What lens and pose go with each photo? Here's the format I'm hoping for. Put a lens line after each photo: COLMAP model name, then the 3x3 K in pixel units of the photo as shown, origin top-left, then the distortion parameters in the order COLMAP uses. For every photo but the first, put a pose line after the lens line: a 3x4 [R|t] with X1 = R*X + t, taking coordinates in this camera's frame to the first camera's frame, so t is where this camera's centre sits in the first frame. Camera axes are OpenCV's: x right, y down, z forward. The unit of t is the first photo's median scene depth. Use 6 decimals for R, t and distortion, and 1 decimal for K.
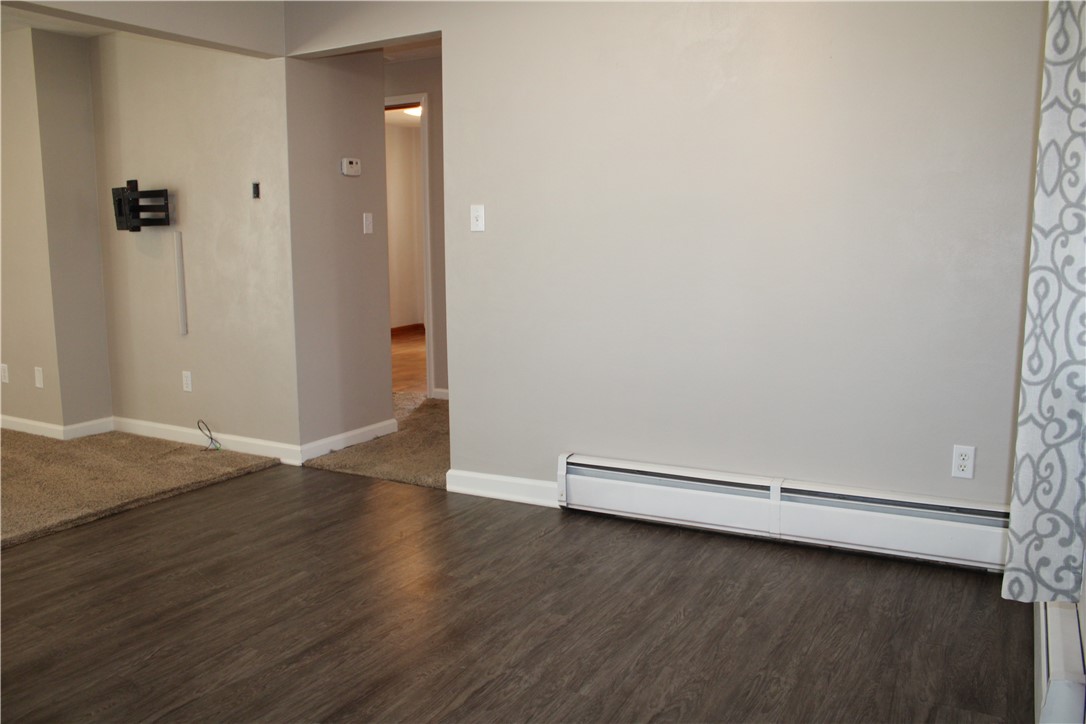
lens RADIAL K [[899.6, 0, 562.3], [0, 899.6, 355.7], [0, 0, 1]] dist [-0.150969, 0.111302]
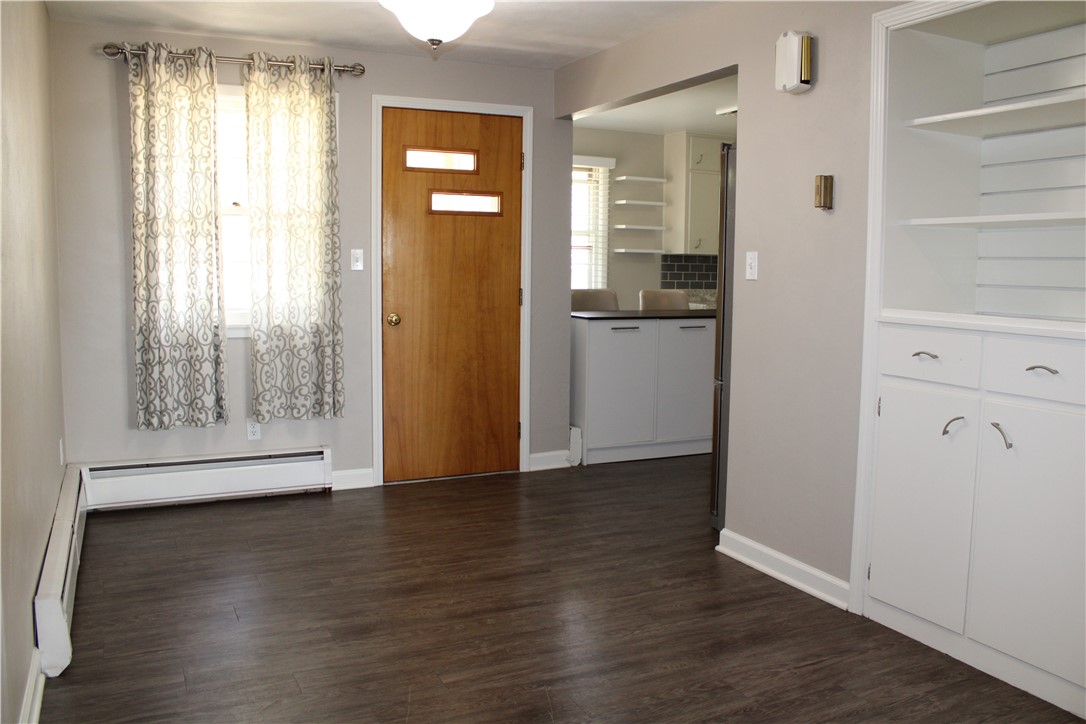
lens RADIAL K [[899.6, 0, 536.2], [0, 899.6, 358.1], [0, 0, 1]] dist [-0.150969, 0.111302]
pose [[-0.804940, -0.062902, 0.590013, -0.581738], [0.079104, 0.974113, 0.211771, -0.155308], [-0.588060, 0.217135, -0.779127, 1.066226]]
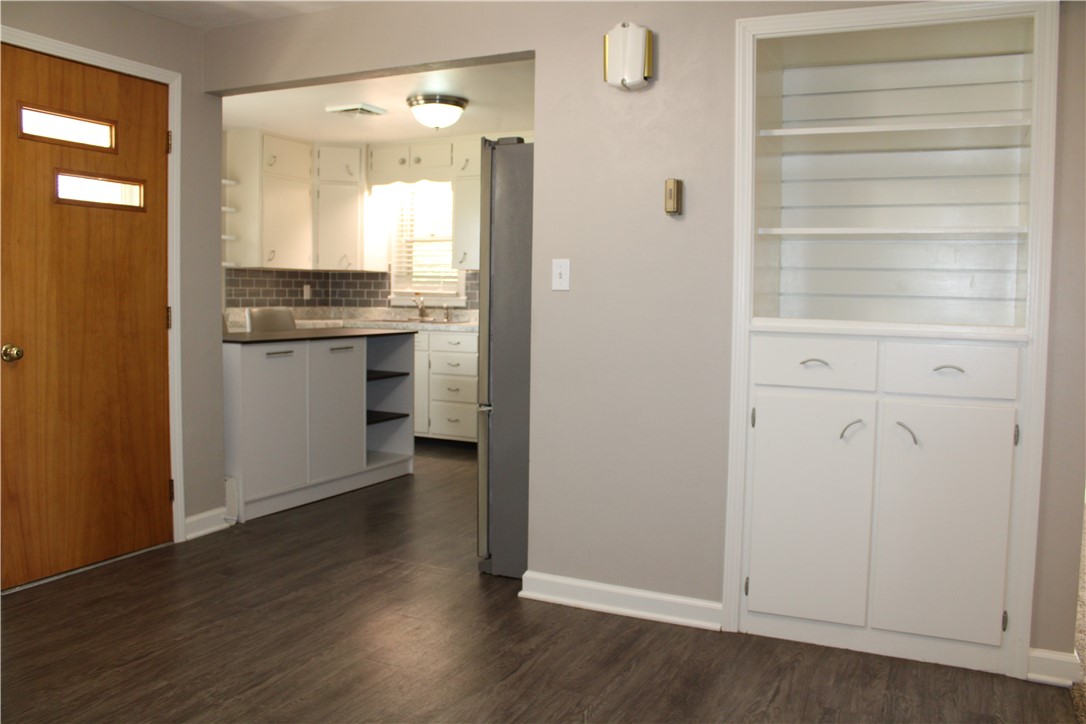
lens RADIAL K [[899.6, 0, 542.8], [0, 899.6, 359.5], [0, 0, 1]] dist [-0.150969, 0.111302]
pose [[-0.999107, -0.005965, -0.041828, -0.212532], [-0.014791, 0.976718, 0.214015, -0.139795], [0.039577, 0.214443, -0.975934, 1.034578]]
